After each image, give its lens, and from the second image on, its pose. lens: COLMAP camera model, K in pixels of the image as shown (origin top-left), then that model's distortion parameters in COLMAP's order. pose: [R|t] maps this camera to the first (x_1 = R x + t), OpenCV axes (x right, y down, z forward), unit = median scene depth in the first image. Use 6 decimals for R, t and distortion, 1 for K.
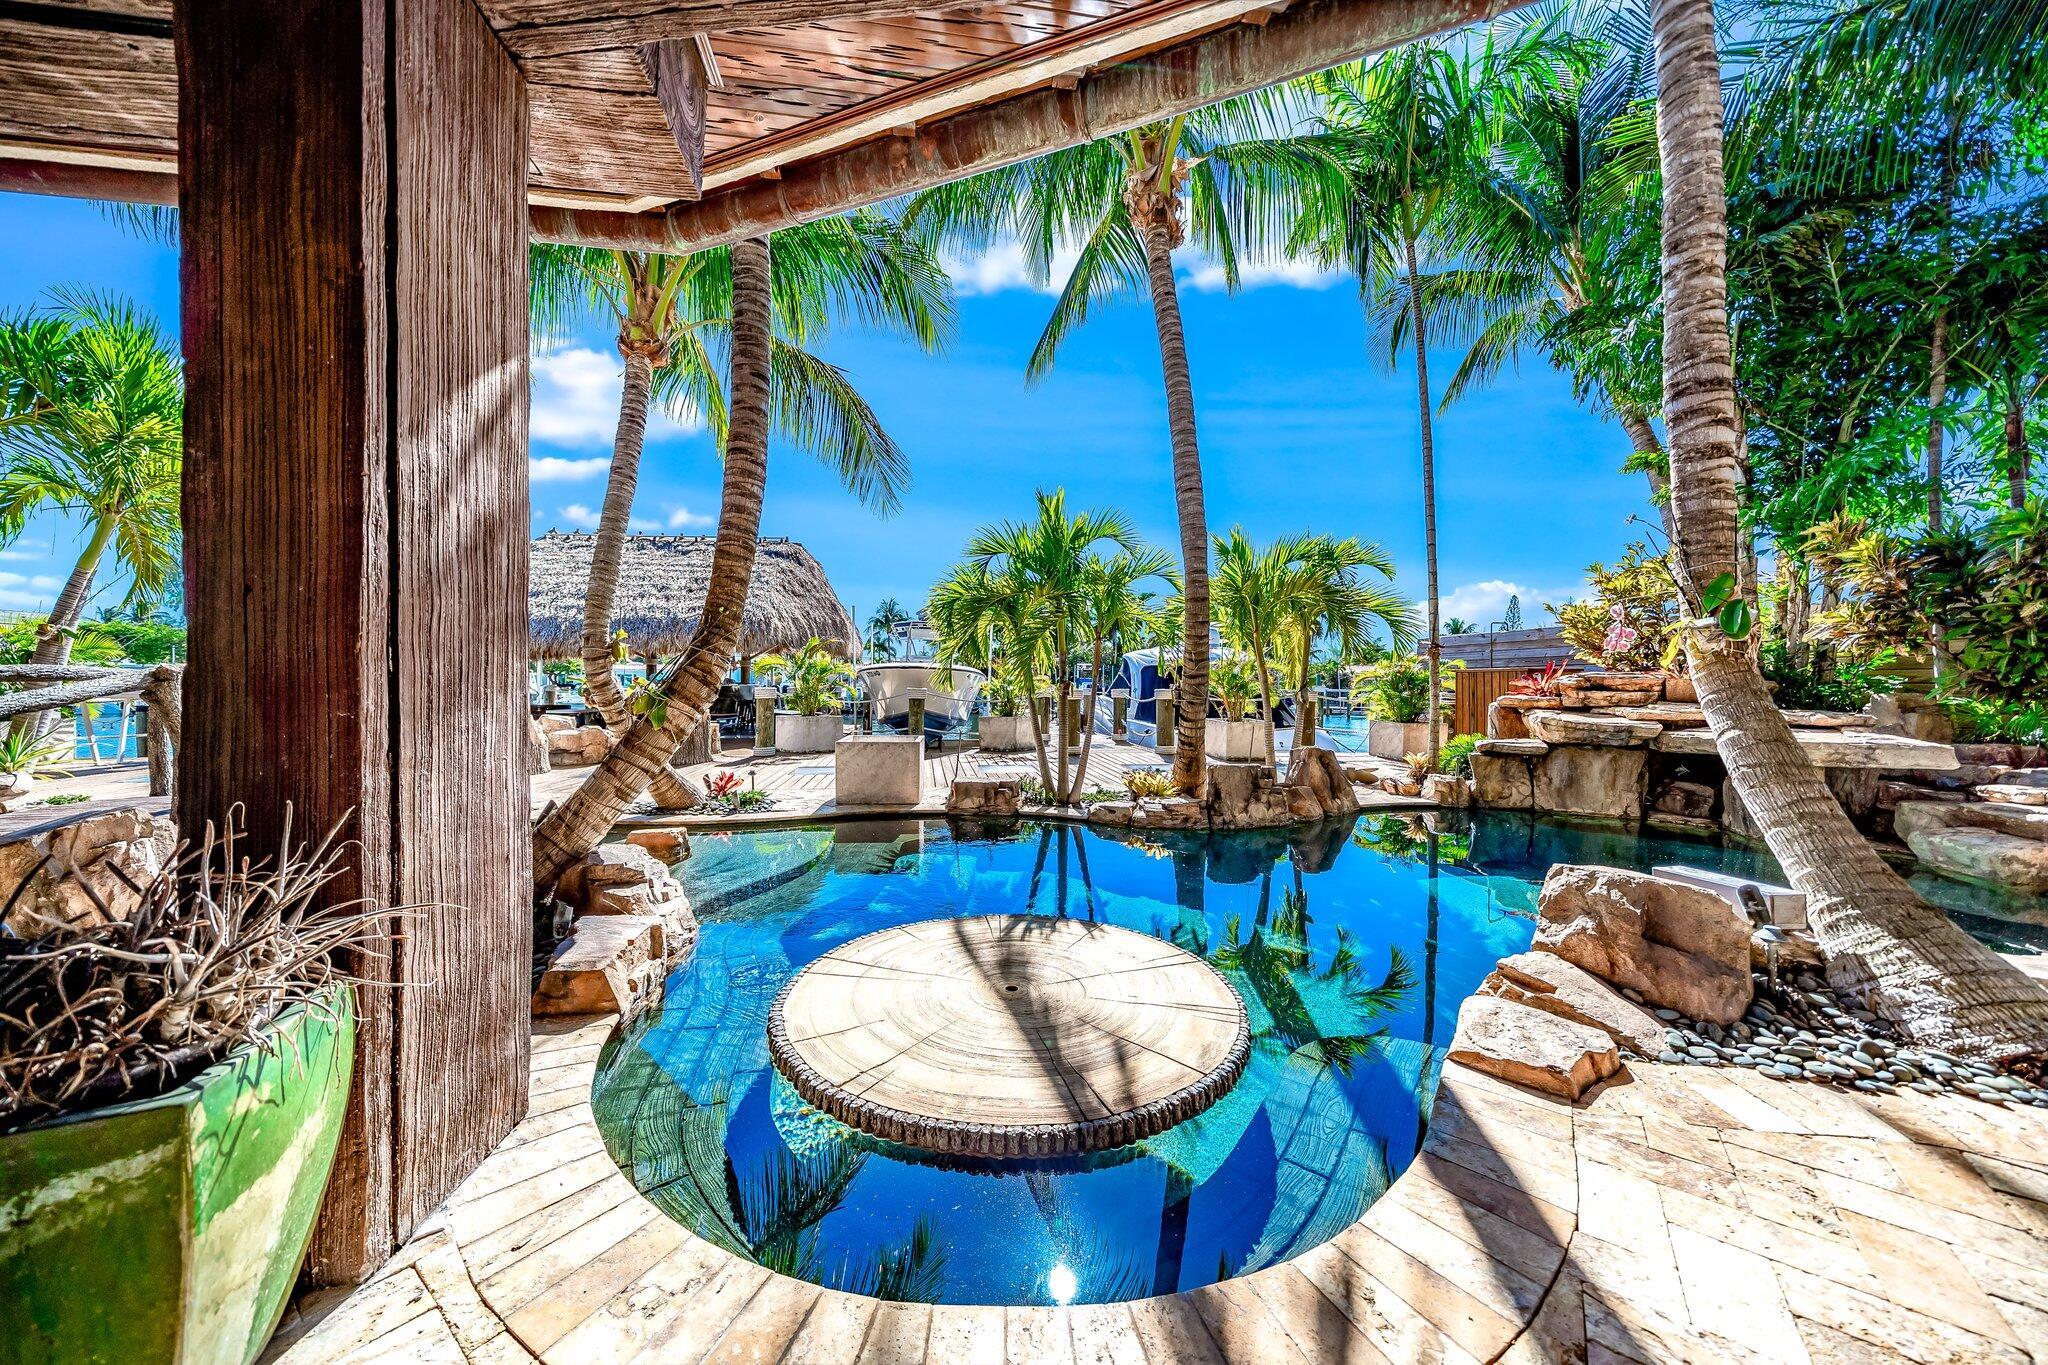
lens RADIAL K [[694.0, 0, 1054.1], [0, 694.0, 685.8], [0, 0, 1]] dist [-0.001456, 0.000055]
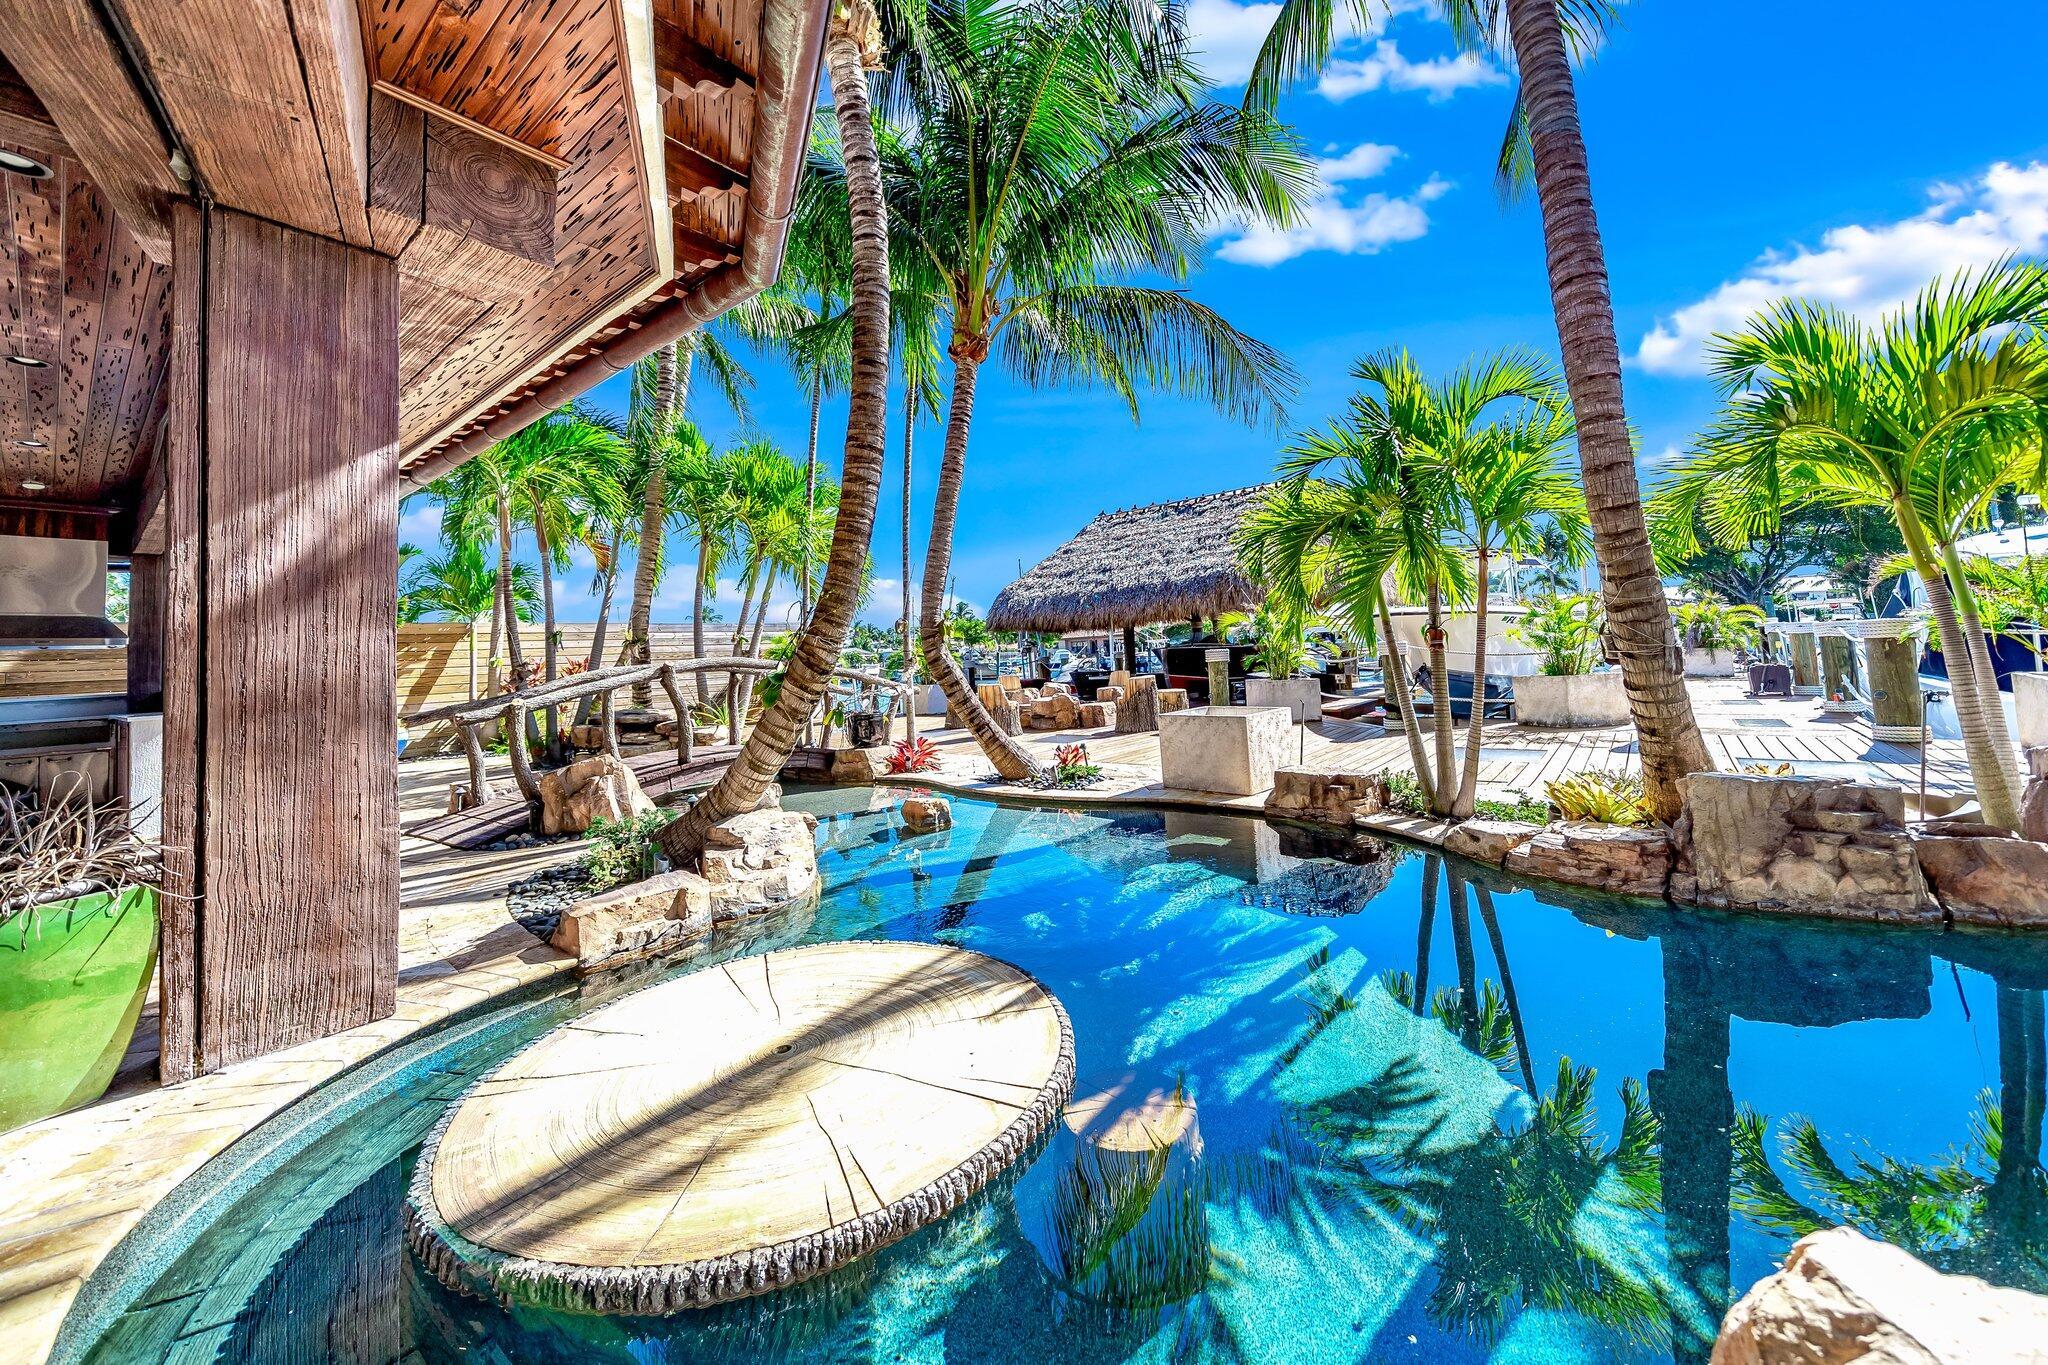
lens RADIAL K [[785.1, 0, 1033.2], [0, 785.1, 597.1], [0, 0, 1]] dist [0.006825, 0.000452]
pose [[0.680195, -0.093675, -0.727022, 0.338533], [0.053934, 0.995508, -0.077809, 0.002449], [0.731045, 0.013714, 0.682192, 0.235751]]
